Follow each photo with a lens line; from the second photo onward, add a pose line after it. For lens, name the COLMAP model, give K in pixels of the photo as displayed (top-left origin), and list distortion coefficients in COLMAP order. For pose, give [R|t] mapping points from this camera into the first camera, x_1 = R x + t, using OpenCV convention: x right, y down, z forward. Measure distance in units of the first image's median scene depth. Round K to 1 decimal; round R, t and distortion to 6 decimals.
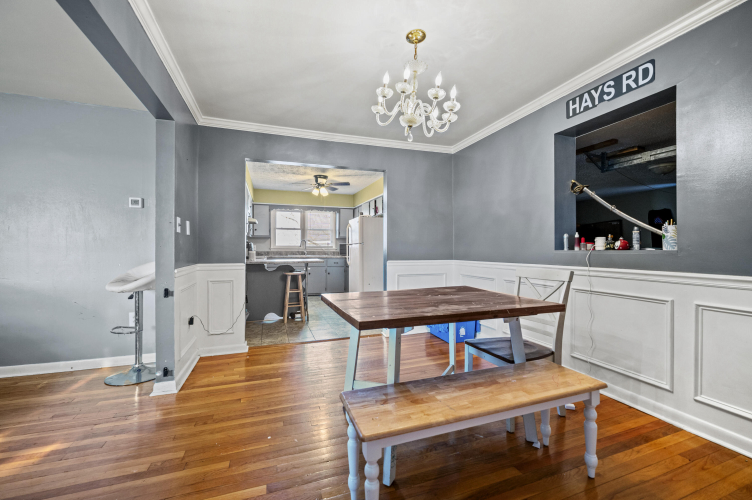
lens RADIAL K [[305.2, 0, 376.0], [0, 305.2, 250.0], [0, 0, 1]] dist [0.001976, -0.000391]
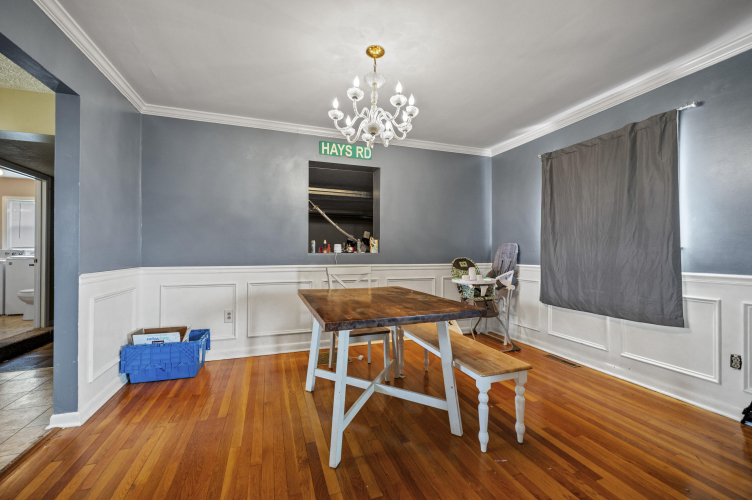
lens RADIAL K [[305.2, 0, 376.0], [0, 305.2, 250.0], [0, 0, 1]] dist [0.001976, -0.000391]
pose [[-0.000021, 0.008910, 0.999960, -0.717123], [0.002052, 0.999958, -0.008910, 0.000567], [-0.999998, 0.002052, -0.000039, 0.772180]]
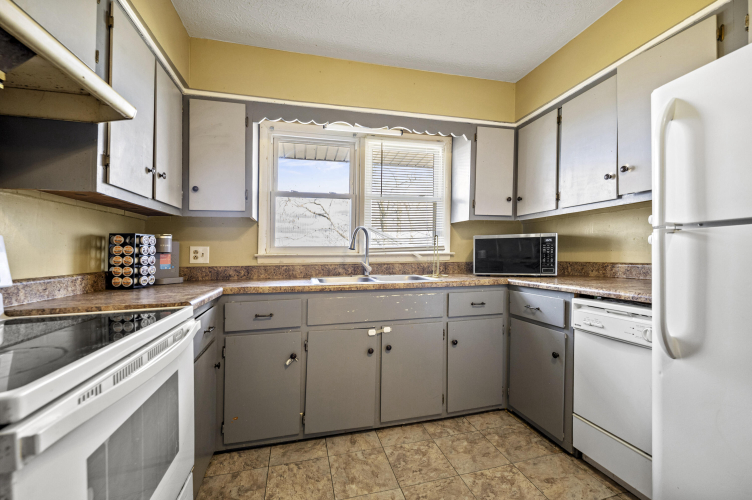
lens RADIAL K [[305.2, 0, 376.0], [0, 305.2, 250.0], [0, 0, 1]] dist [0.001976, -0.000391]
pose [[0.995921, -0.012333, -0.089382, -0.571991], [0.010719, 0.999771, -0.018517, -0.011806], [0.089590, 0.017484, 0.995825, 2.033637]]
